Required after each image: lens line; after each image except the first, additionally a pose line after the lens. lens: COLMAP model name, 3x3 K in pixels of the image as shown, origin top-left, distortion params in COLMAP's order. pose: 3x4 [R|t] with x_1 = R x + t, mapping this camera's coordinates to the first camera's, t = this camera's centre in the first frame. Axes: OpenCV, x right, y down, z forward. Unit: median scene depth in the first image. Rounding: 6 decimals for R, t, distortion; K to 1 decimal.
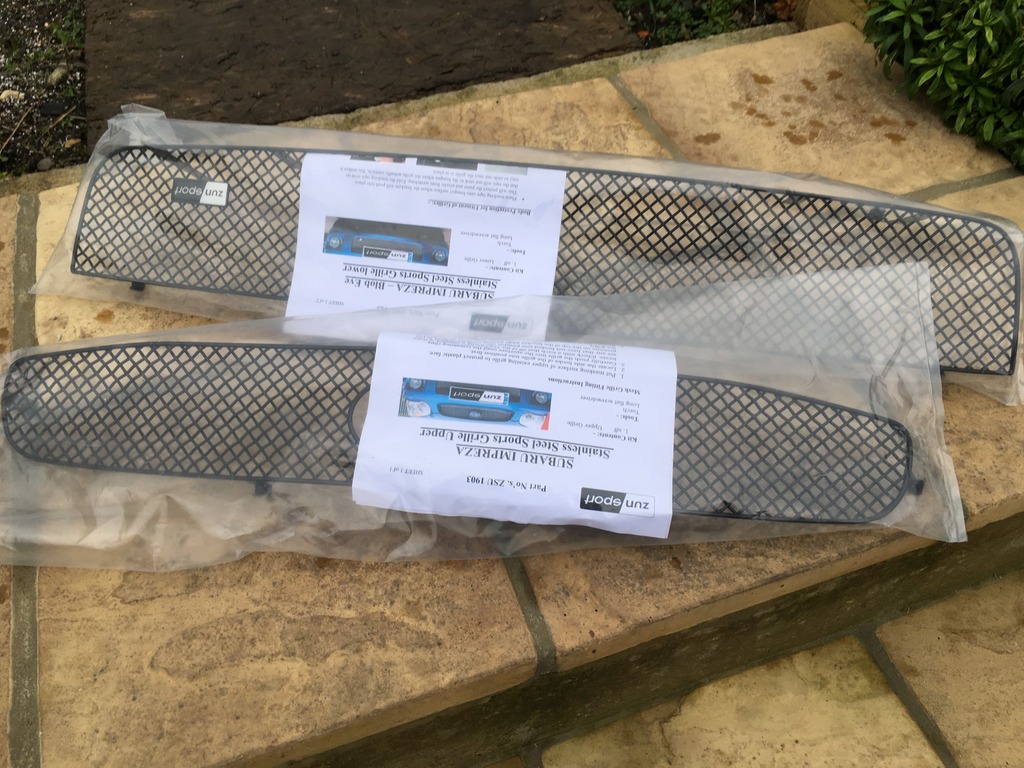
lens RADIAL K [[874.1, 0, 513.8], [0, 874.1, 386.4], [0, 0, 1]] dist [0.076794, -0.111621]
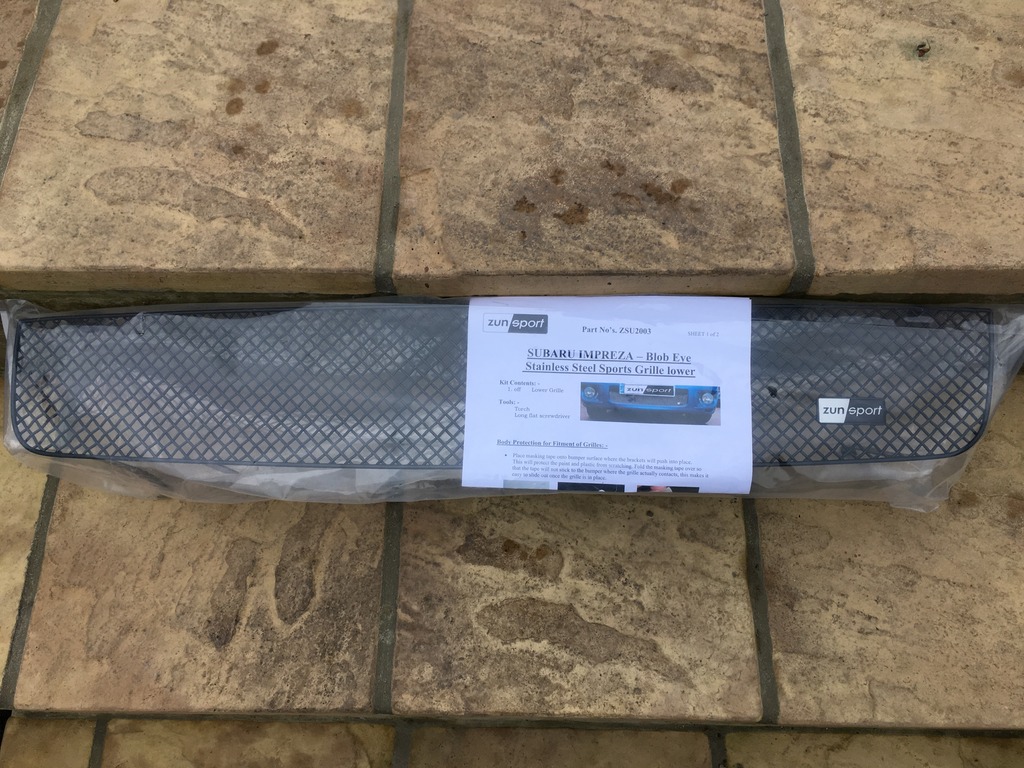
lens RADIAL K [[874.1, 0, 517.8], [0, 874.1, 380.3], [0, 0, 1]] dist [0.076794, -0.111621]
pose [[0.936954, 0.306622, -0.167629, 0.440073], [-0.252381, 0.925536, 0.282289, 0.061591], [0.241703, -0.222185, 0.944571, -0.089897]]
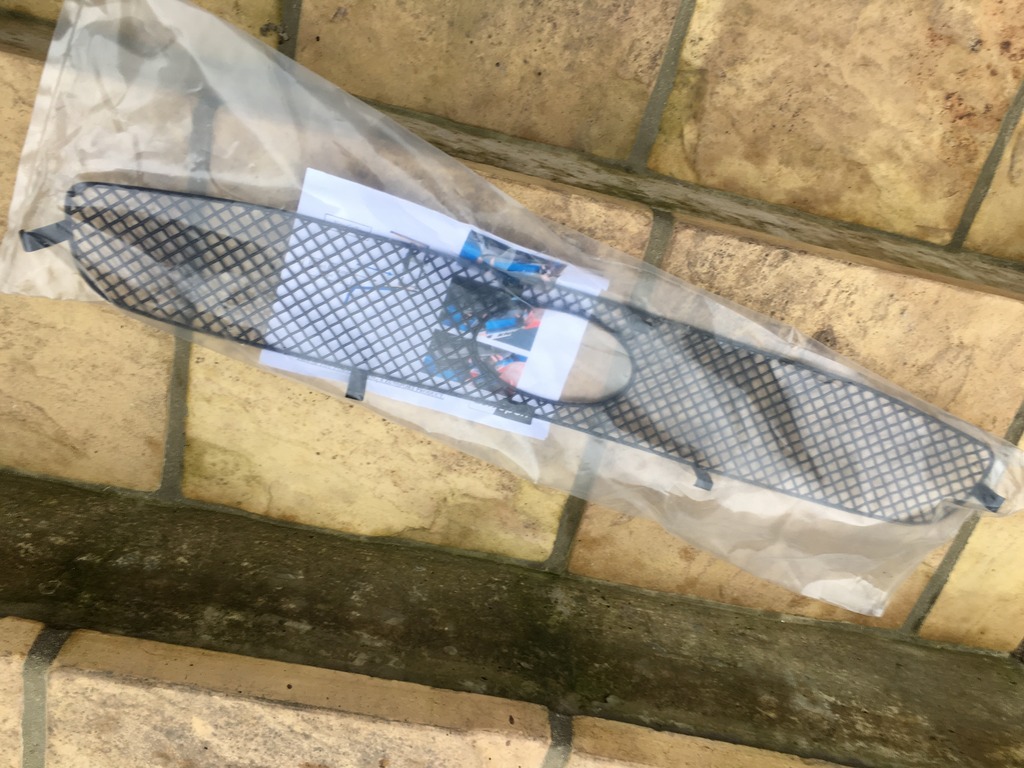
lens RADIAL K [[874.1, 0, 504.5], [0, 874.1, 382.8], [0, 0, 1]] dist [0.076794, -0.111621]
pose [[-0.836662, -0.492699, -0.239258, 0.512064], [0.414396, -0.855056, 0.311697, 0.316325], [-0.358152, 0.161638, 0.919565, 0.065633]]
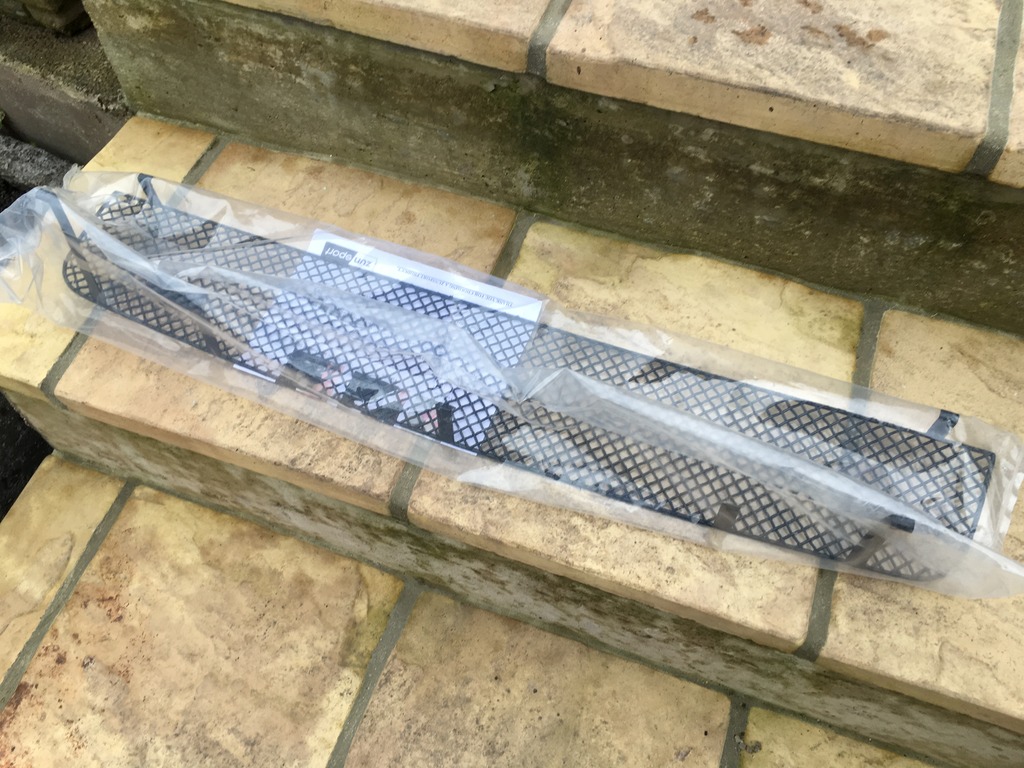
lens RADIAL K [[874.1, 0, 518.2], [0, 874.1, 391.0], [0, 0, 1]] dist [0.076794, -0.111621]
pose [[0.774532, 0.539969, -0.329445, 0.617459], [-0.481923, 0.841098, 0.245572, 0.408979], [0.409697, -0.031436, 0.911680, -0.045441]]
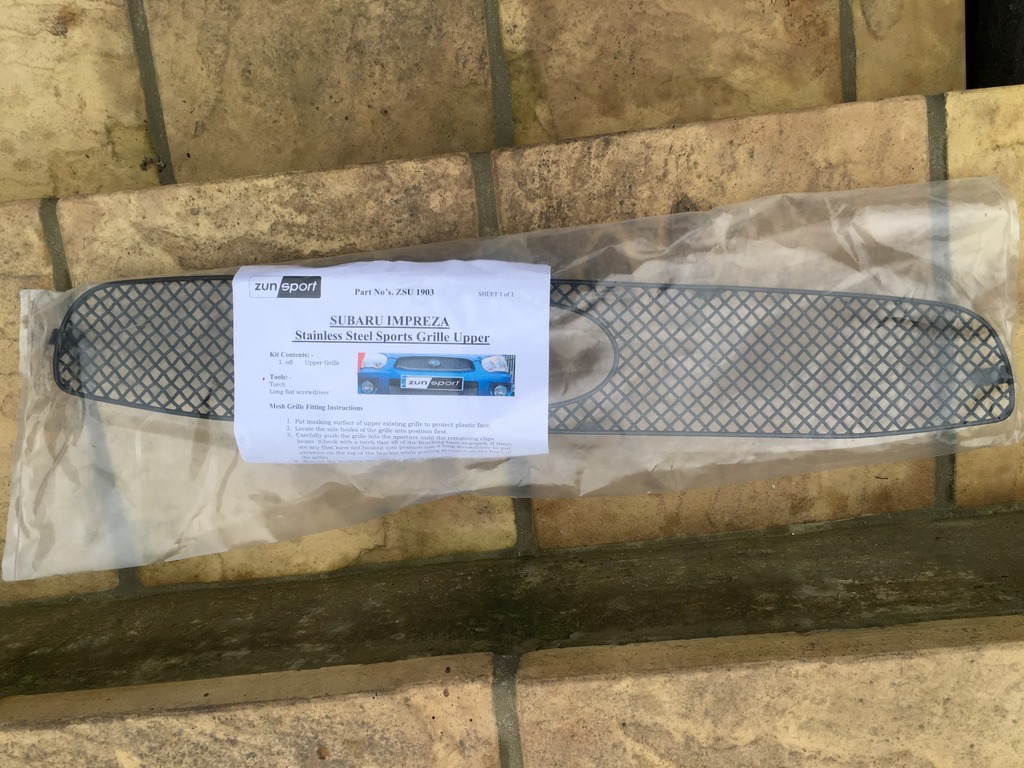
lens RADIAL K [[874.1, 0, 514.1], [0, 874.1, 390.0], [0, 0, 1]] dist [0.076794, -0.111621]
pose [[-0.974273, -0.225007, -0.012797, 0.102099], [0.195104, -0.870493, 0.451860, 0.164681], [-0.112811, 0.437738, 0.891997, 0.102125]]
